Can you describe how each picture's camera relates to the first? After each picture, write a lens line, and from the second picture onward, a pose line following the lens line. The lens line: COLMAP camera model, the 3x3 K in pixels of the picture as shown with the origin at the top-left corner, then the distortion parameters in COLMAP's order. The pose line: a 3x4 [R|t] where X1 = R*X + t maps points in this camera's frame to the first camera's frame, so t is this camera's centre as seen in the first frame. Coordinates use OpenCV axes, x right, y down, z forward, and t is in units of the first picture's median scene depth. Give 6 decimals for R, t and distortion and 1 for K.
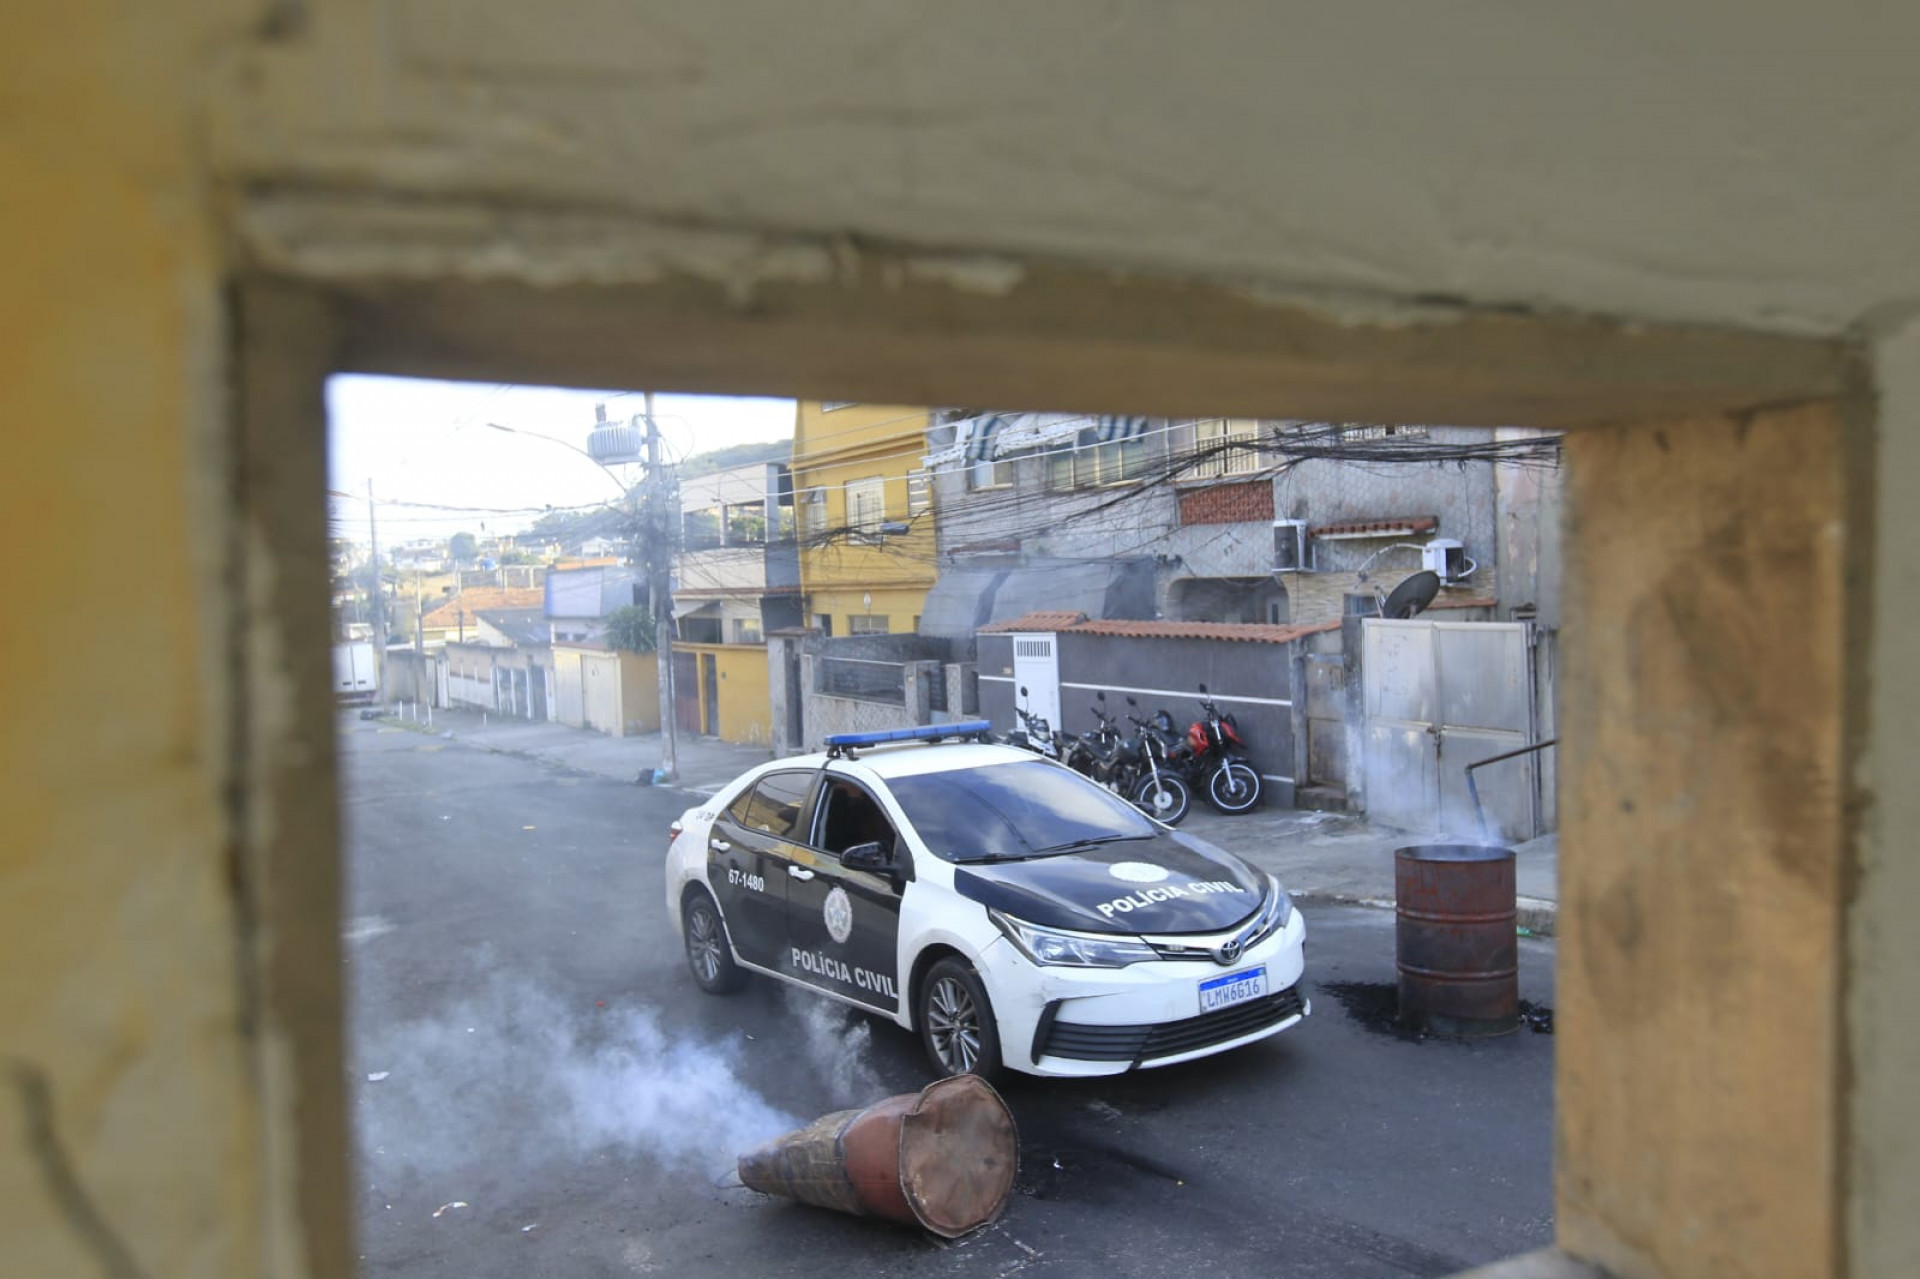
lens RADIAL K [[1581.3, 0, 953.3], [0, 1581.3, 609.6], [0, 0, 1]] dist [-0.057244, 0.085233]
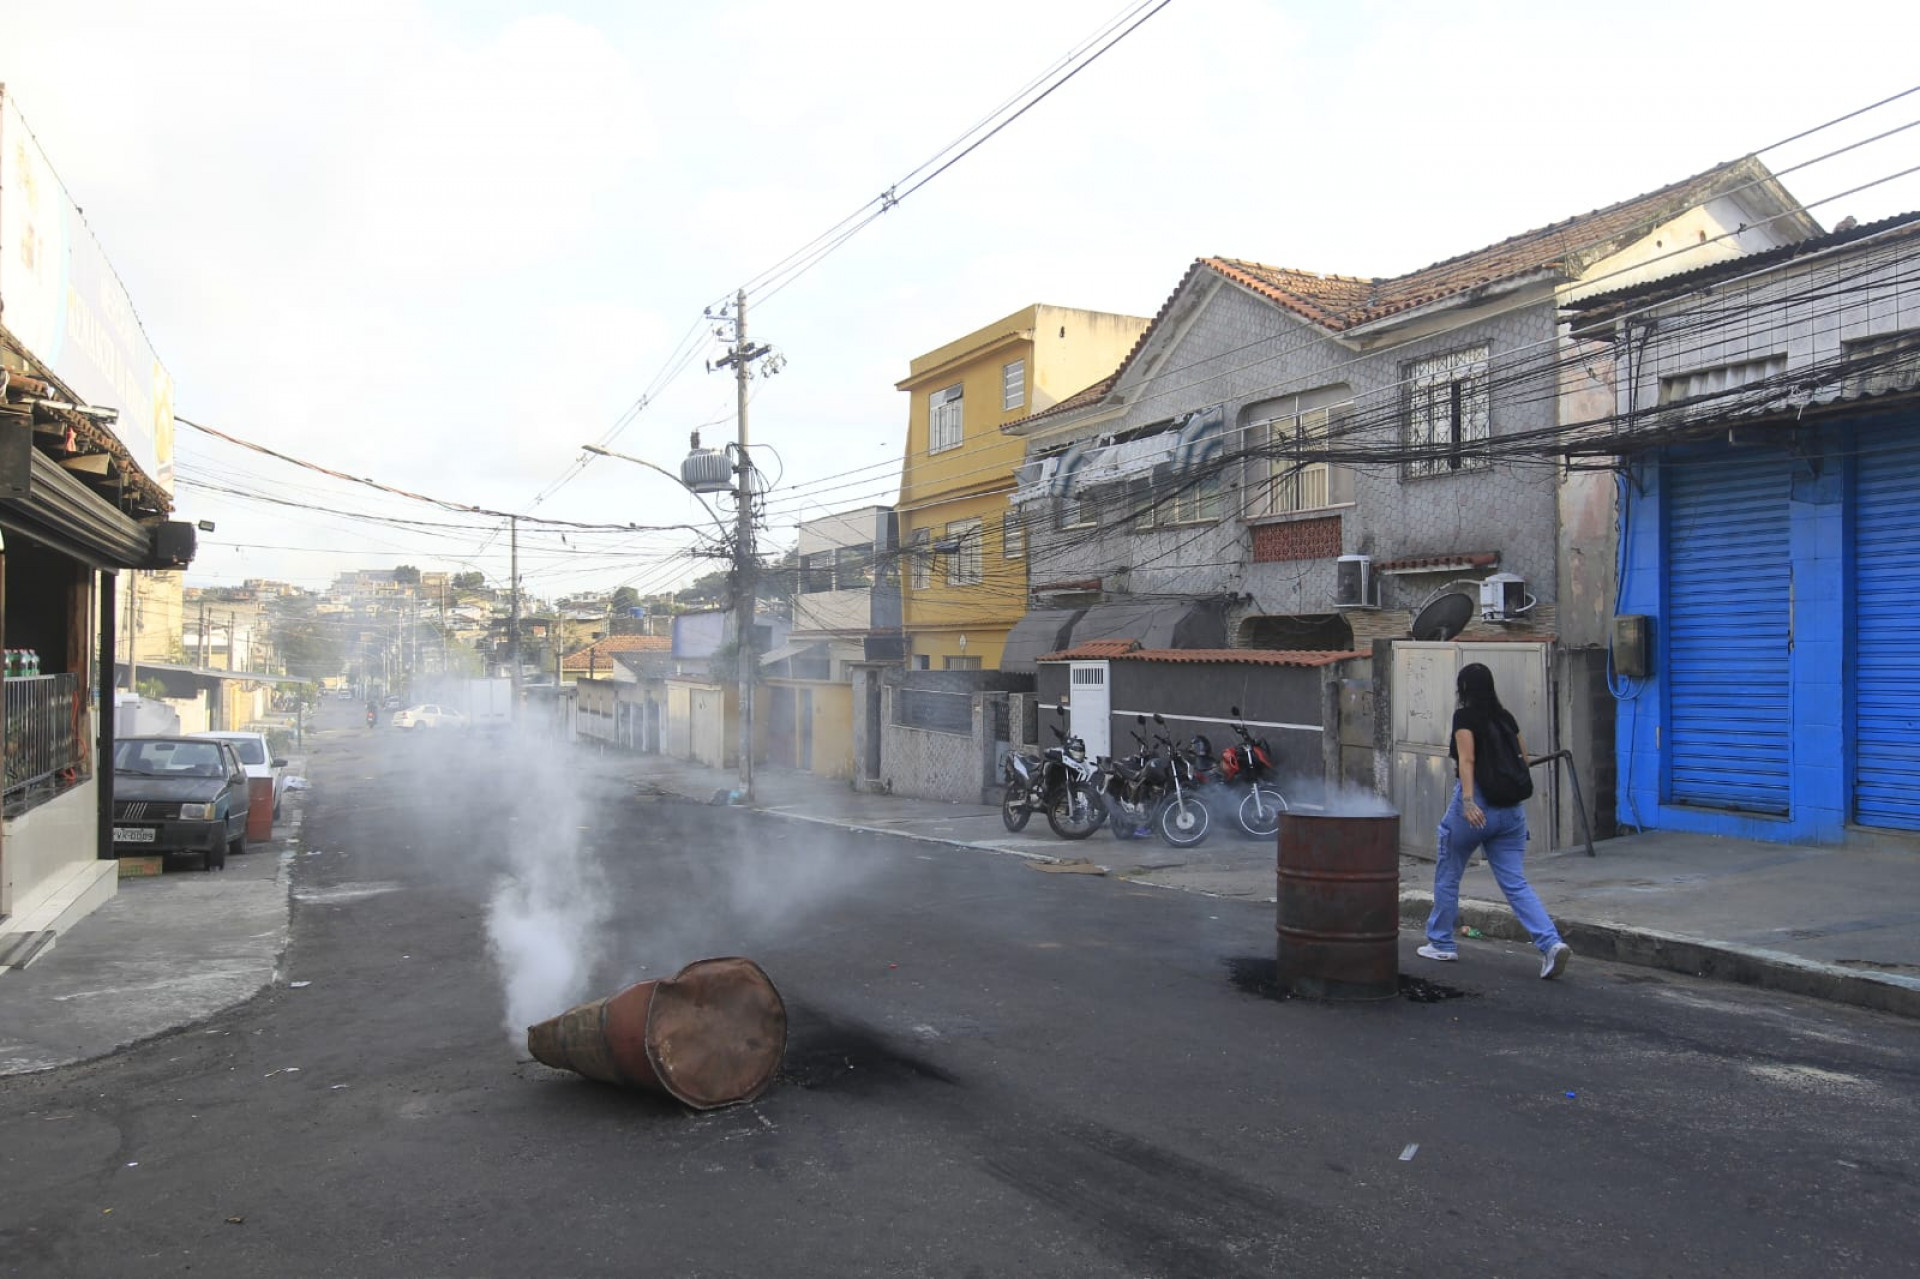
lens RADIAL K [[1581.3, 0, 953.9], [0, 1581.3, 627.1], [0, 0, 1]] dist [-0.057244, 0.085233]
pose [[0.992200, 0.035531, -0.119485, 0.105727], [-0.040831, 0.998274, -0.042203, 0.048993], [0.117780, 0.046753, 0.991939, -0.000657]]
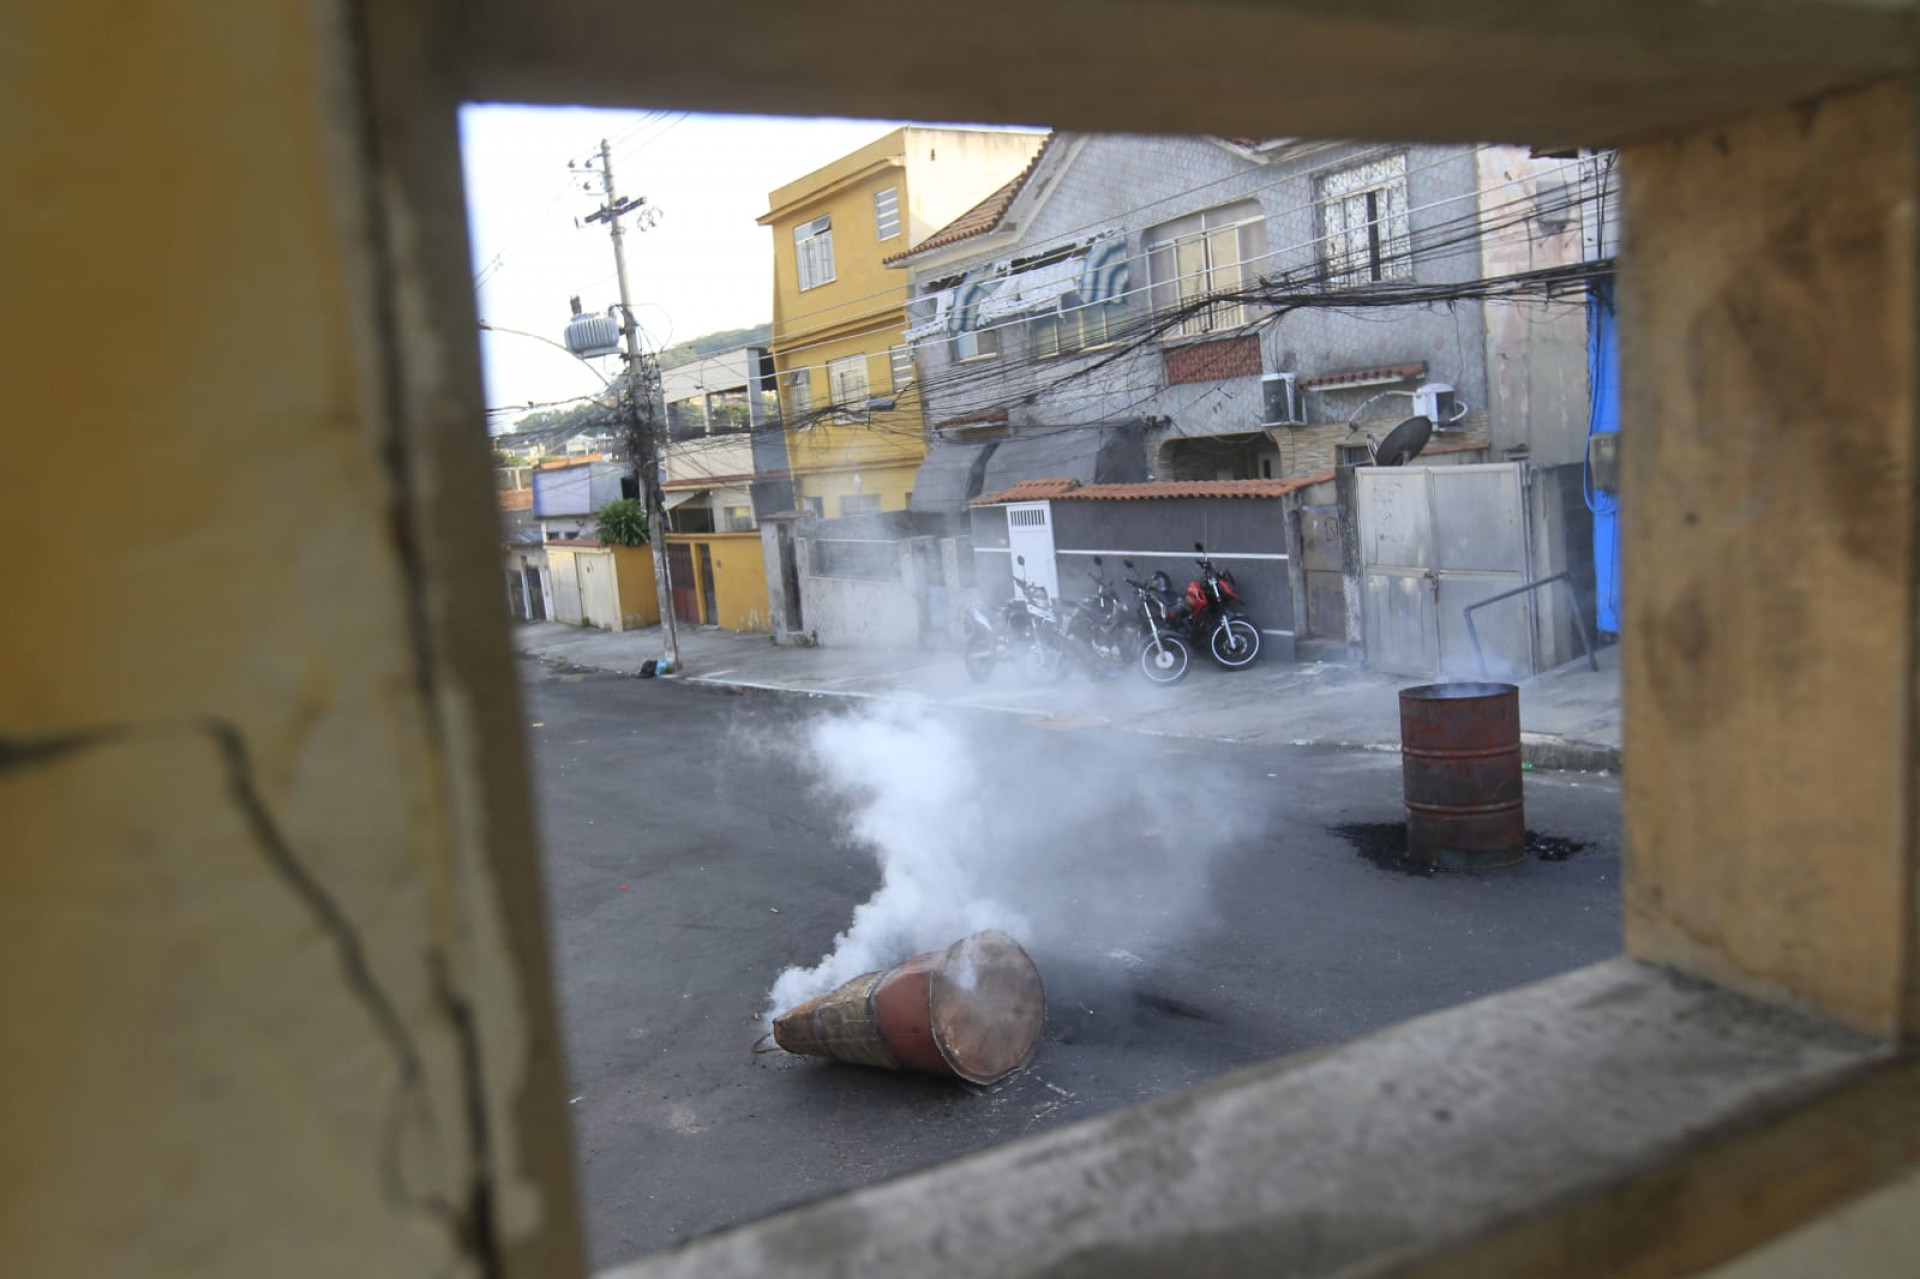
lens RADIAL K [[1581.3, 0, 955.0], [0, 1581.3, 633.0], [0, 0, 1]] dist [-0.057244, 0.085233]
pose [[0.998286, -0.058451, 0.002893, -0.002576], [0.057943, 0.994129, 0.091383, 0.003878], [-0.008217, -0.091059, 0.995812, -0.000554]]
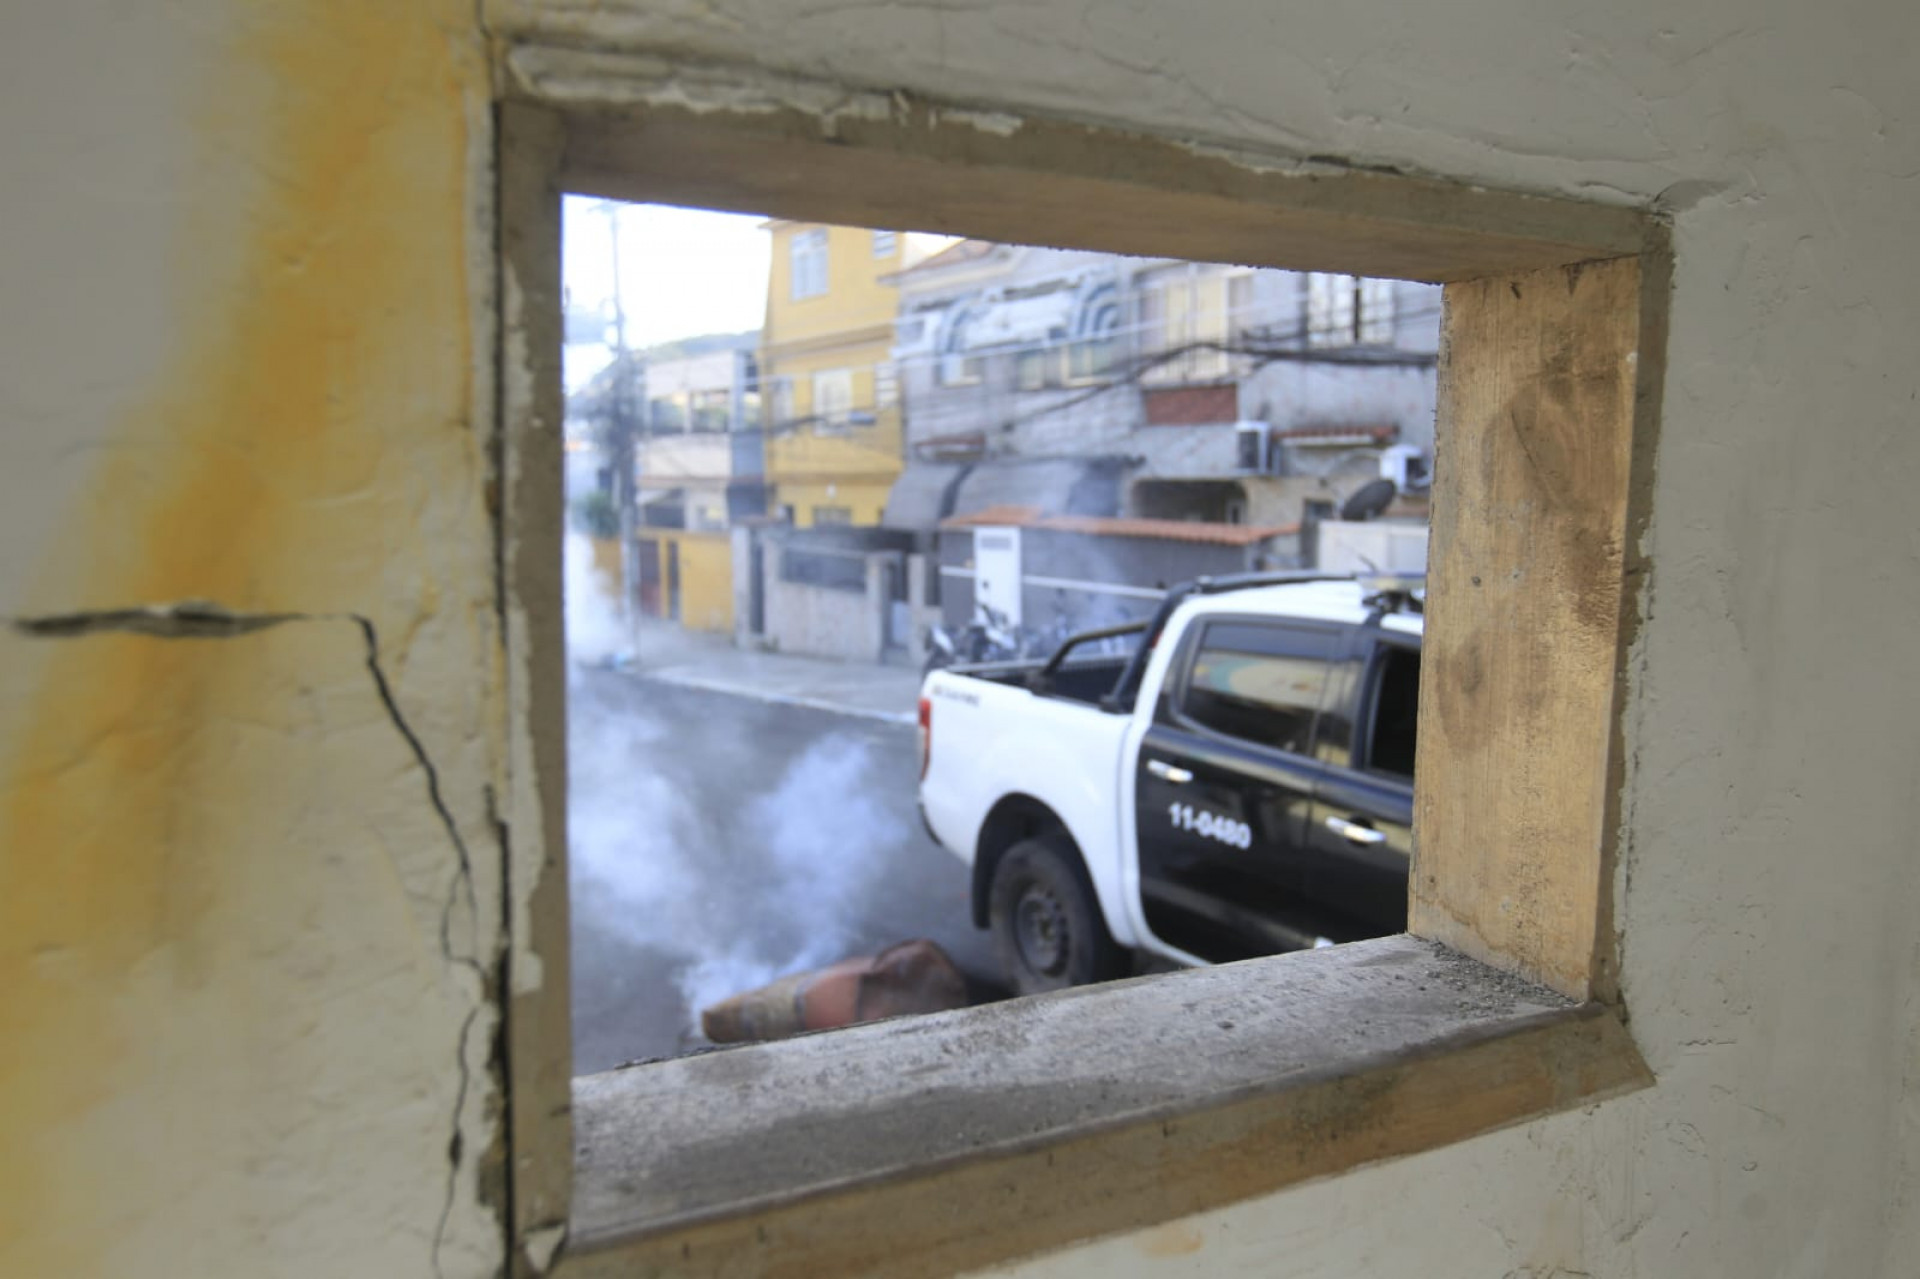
lens RADIAL K [[1581.3, 0, 959.7], [0, 1581.3, 630.3], [0, 0, 1]] dist [-0.057244, 0.085233]
pose [[0.999171, 0.027683, 0.029836, -0.001253], [-0.029907, 0.996591, 0.076890, 0.003918], [-0.027605, -0.077719, 0.996593, -0.012884]]
